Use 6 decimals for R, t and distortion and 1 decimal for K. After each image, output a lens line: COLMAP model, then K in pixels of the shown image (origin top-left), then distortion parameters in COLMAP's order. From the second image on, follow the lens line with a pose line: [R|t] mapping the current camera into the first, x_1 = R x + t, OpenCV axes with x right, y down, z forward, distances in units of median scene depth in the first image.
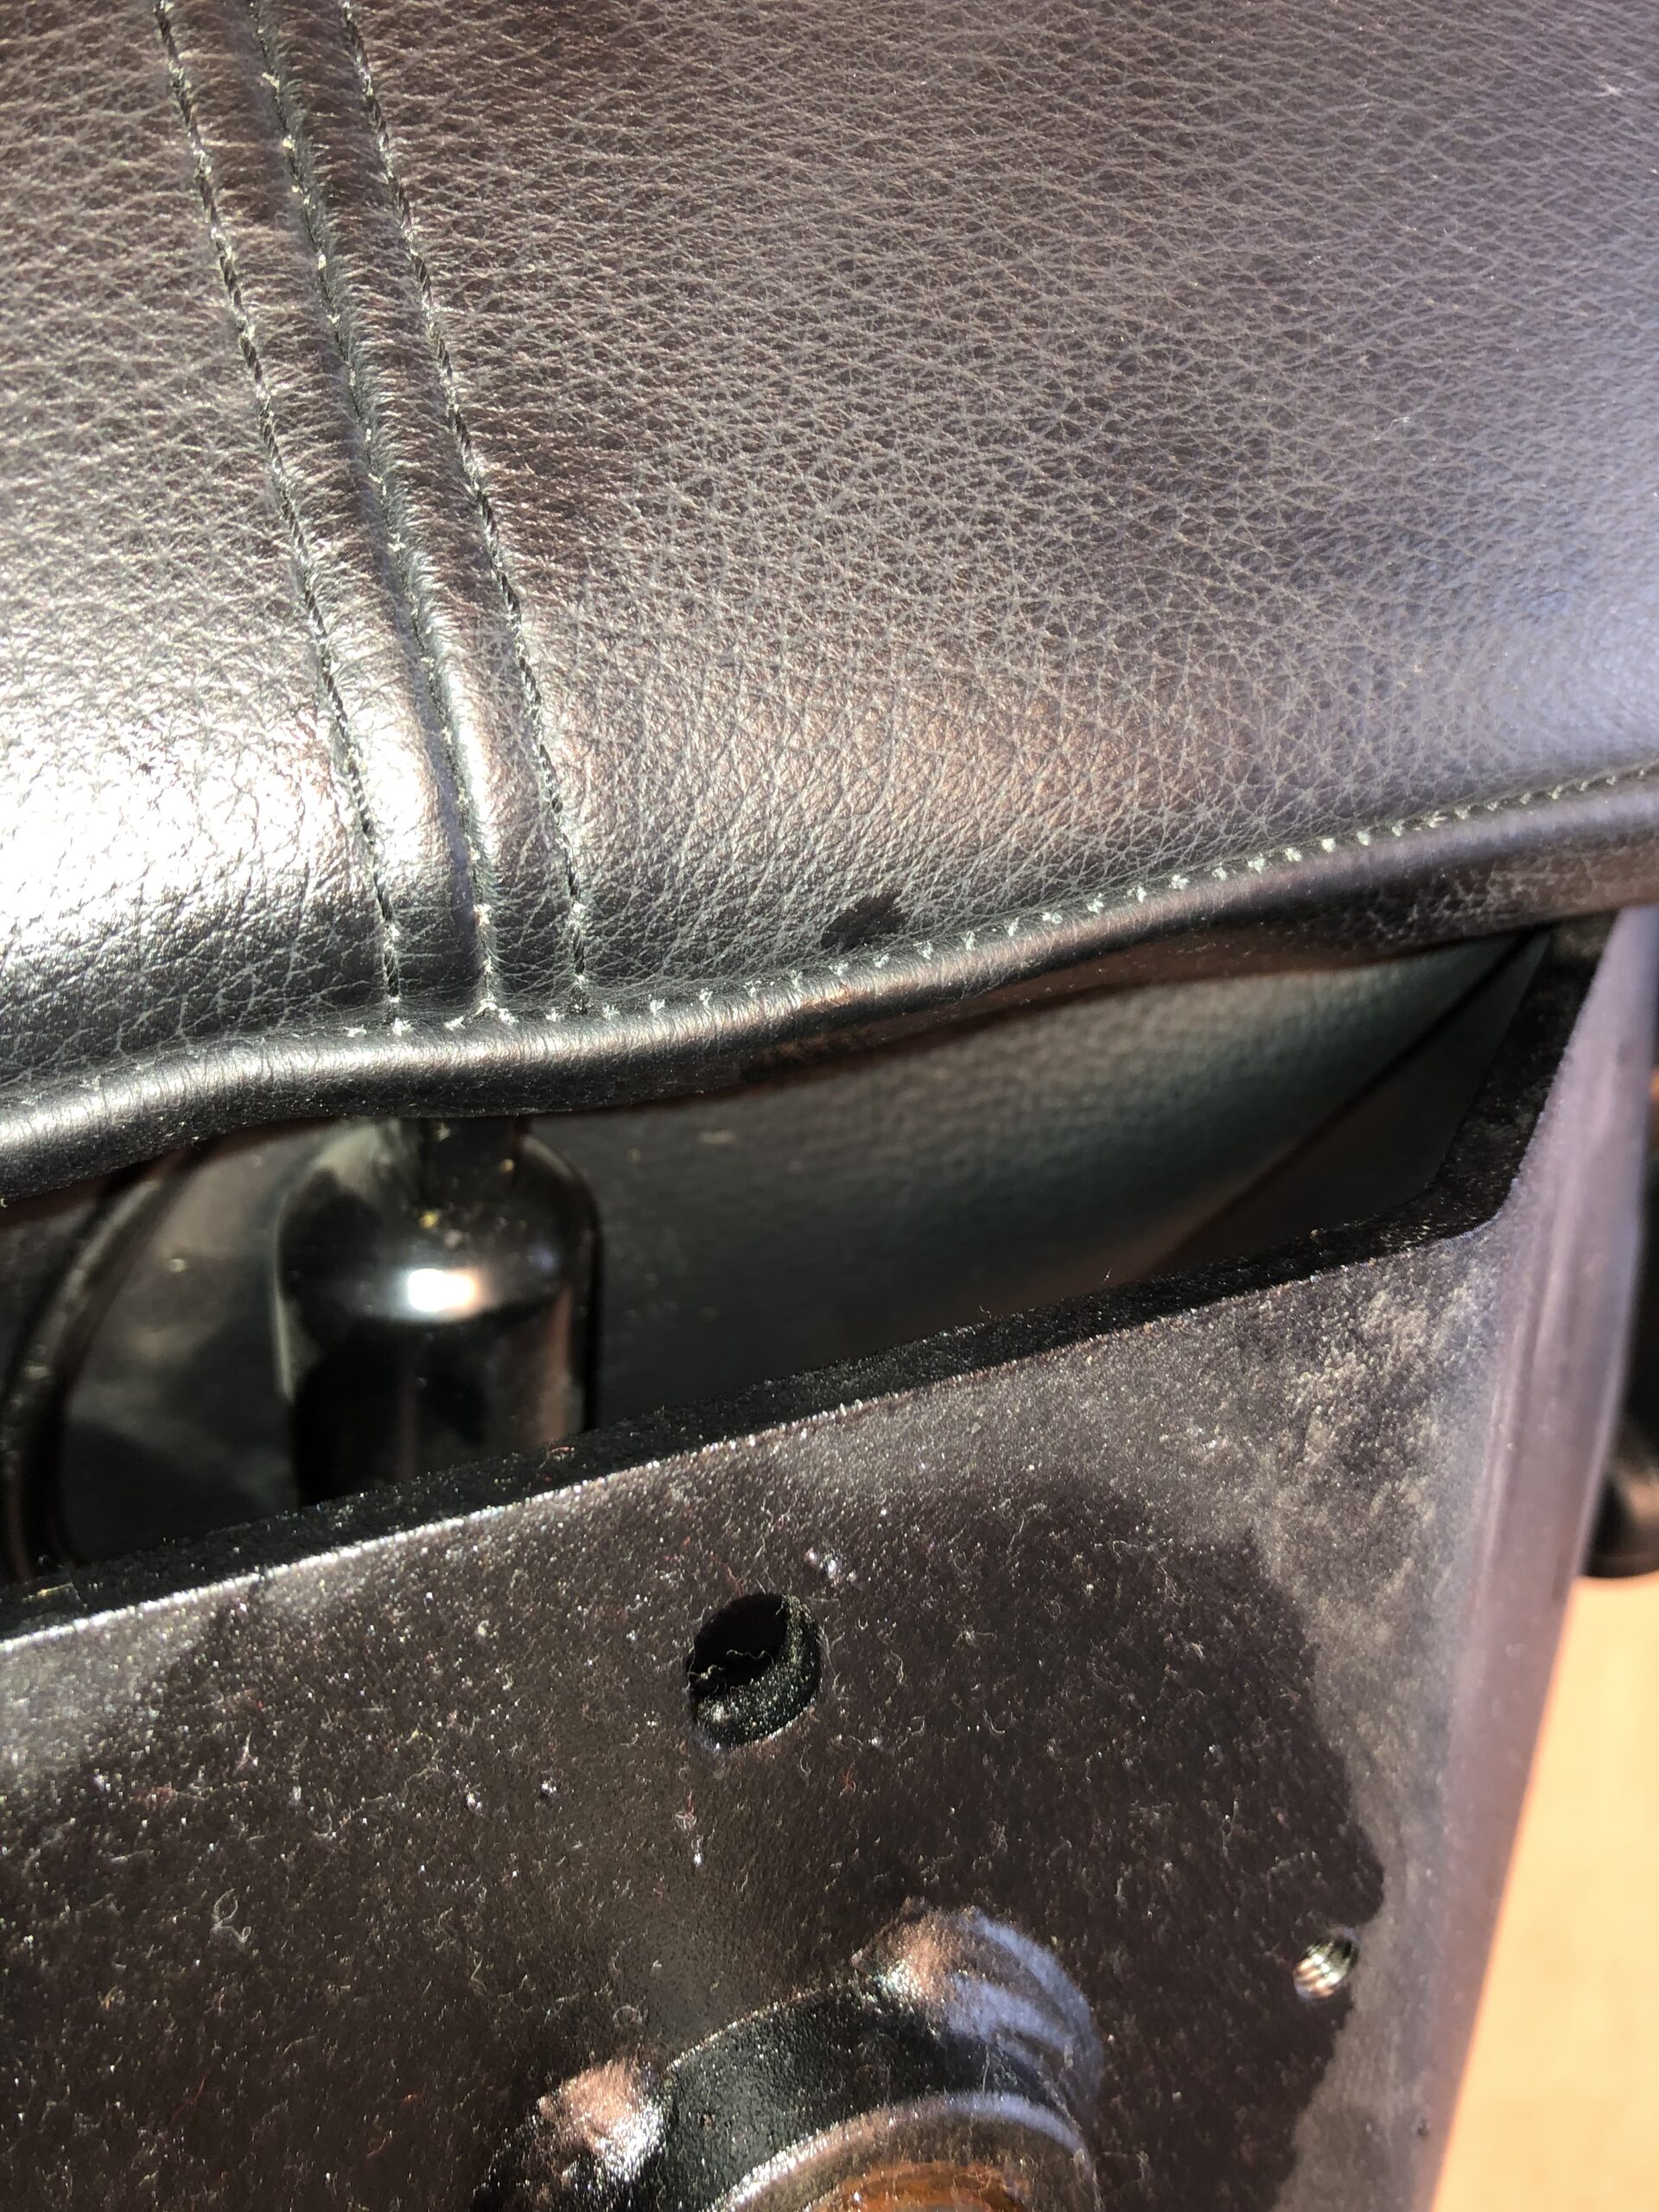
lens RADIAL K [[1930.8, 0, 864.9], [0, 1930.8, 1111.0], [0, 0, 1]] dist [-0.008856, -0.089345]
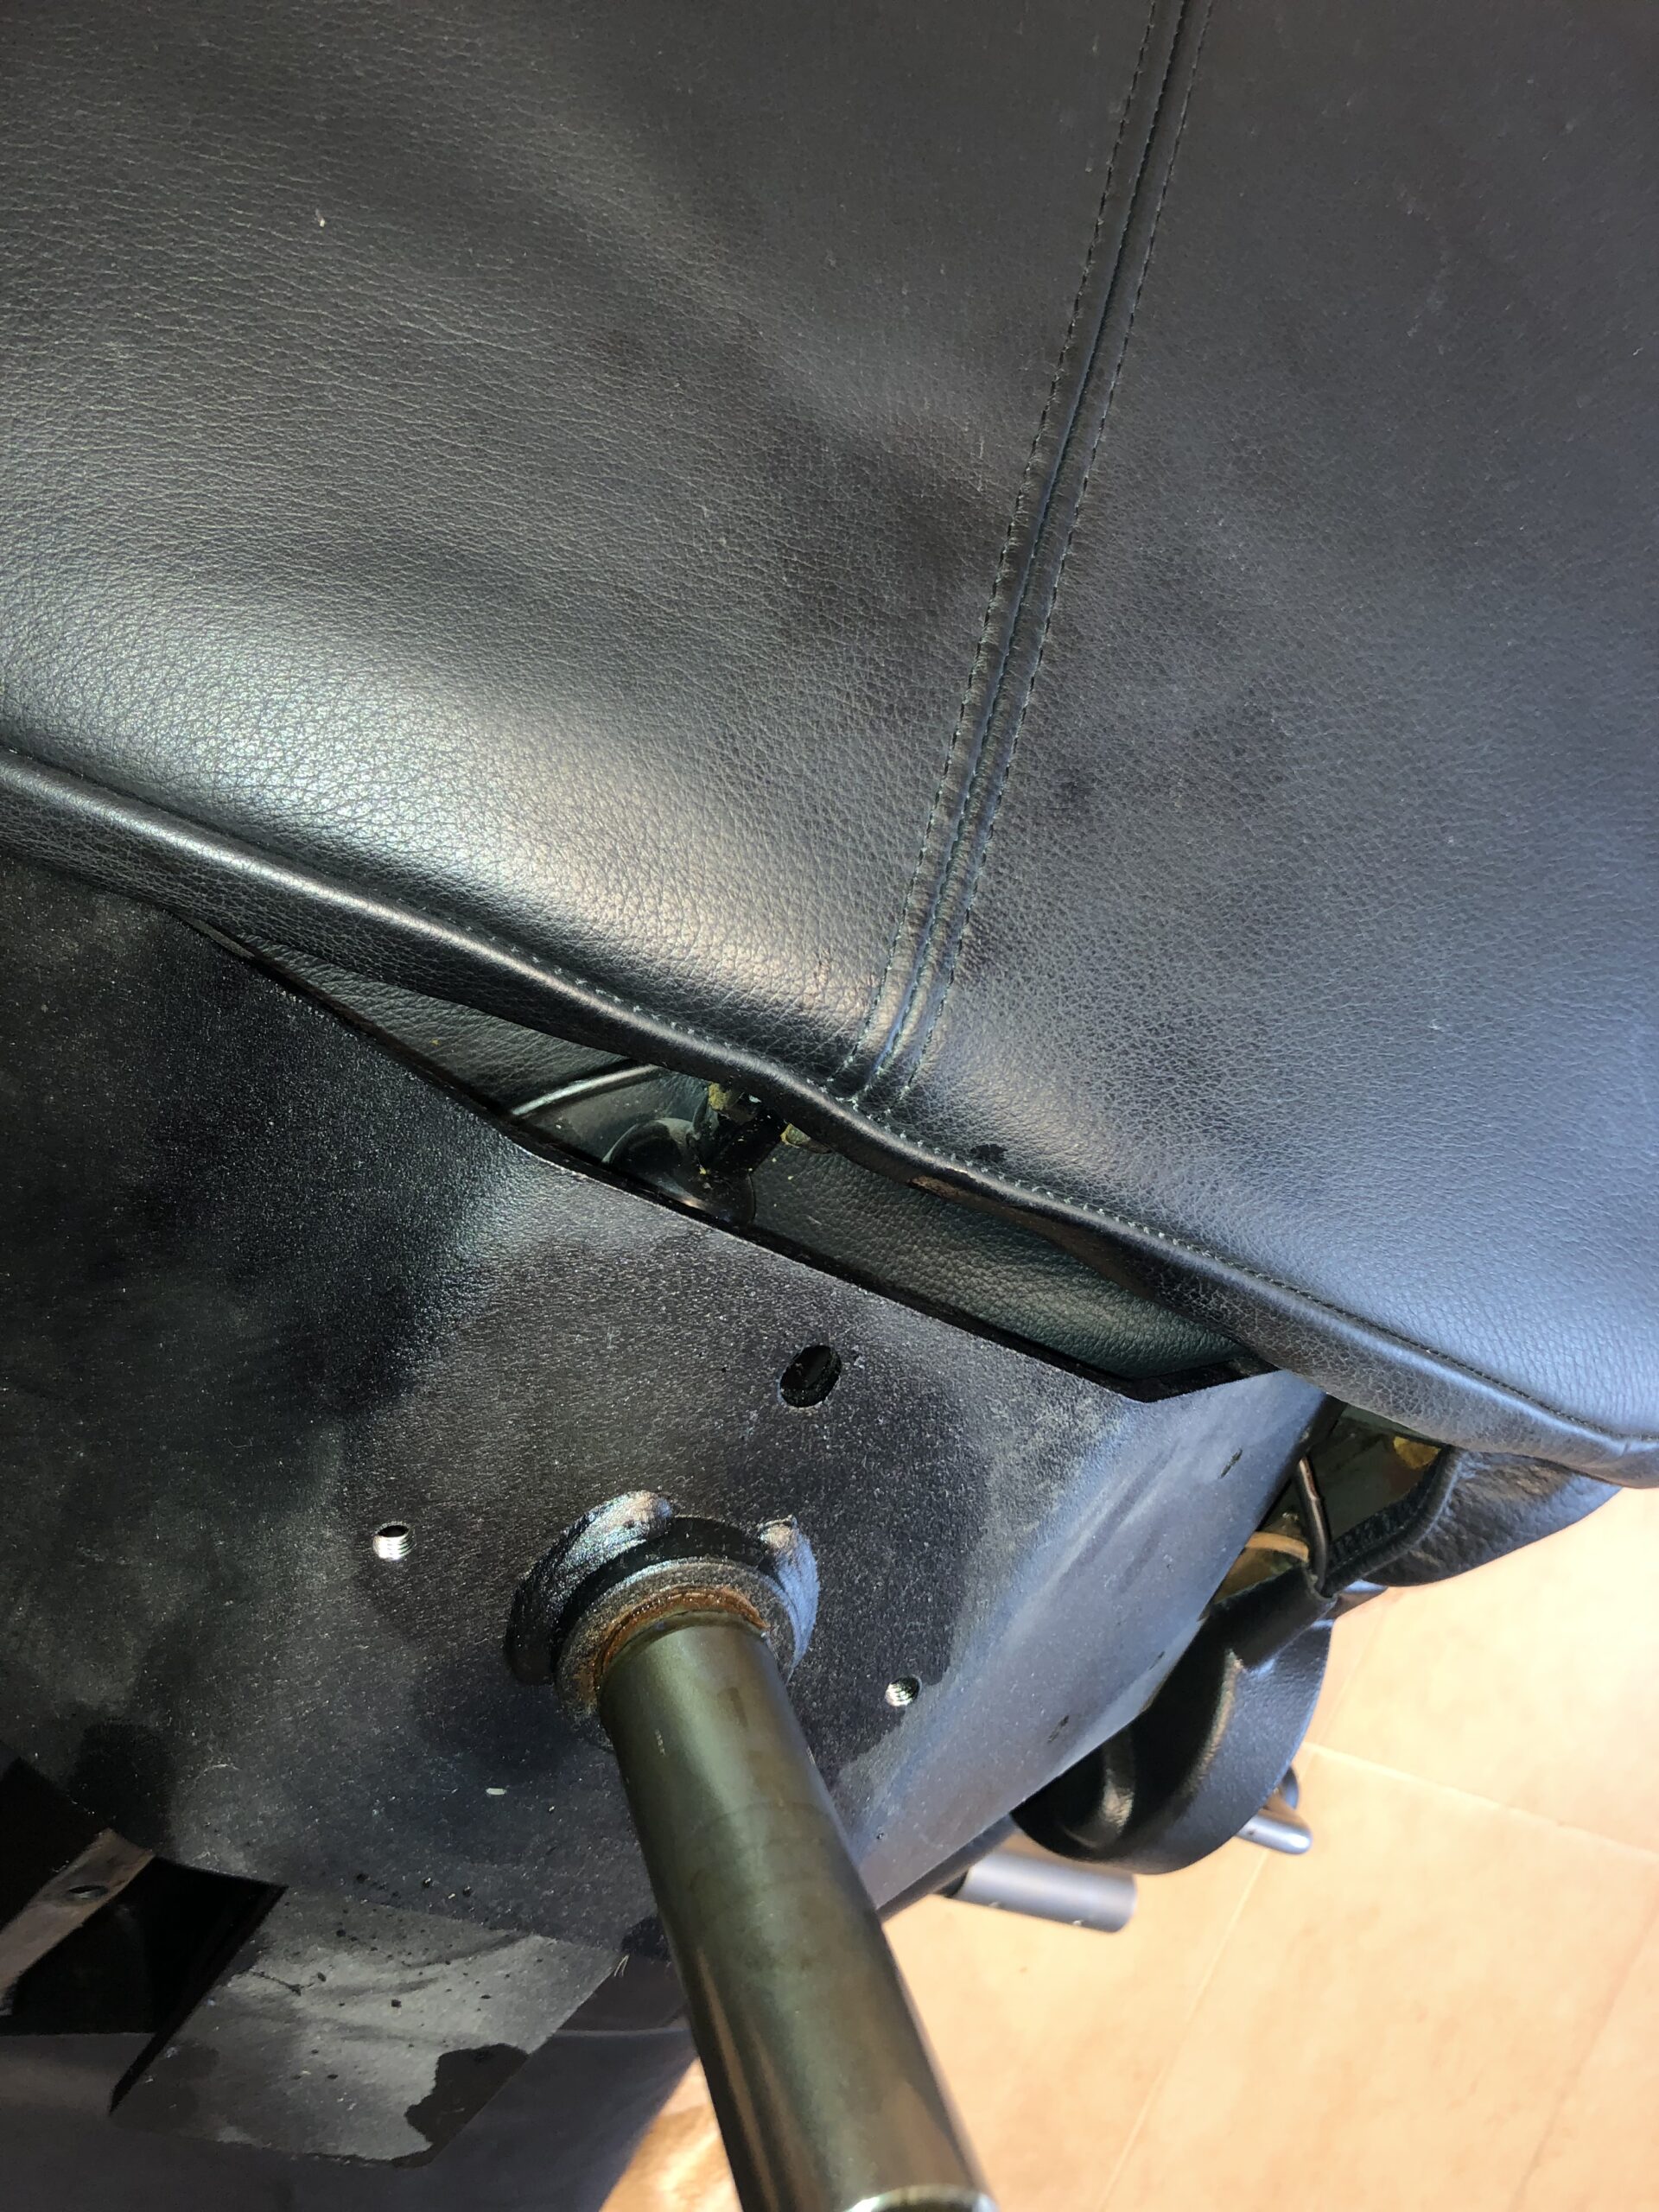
lens RADIAL K [[1831.6, 0, 836.1], [0, 1831.6, 1100.7], [0, 0, 1]] dist [0.019556, 0.006564]
pose [[0.846595, 0.532120, 0.011158, -0.237908], [-0.521077, 0.832931, -0.186293, 0.401514], [-0.108424, 0.151901, 0.982431, -1.350643]]
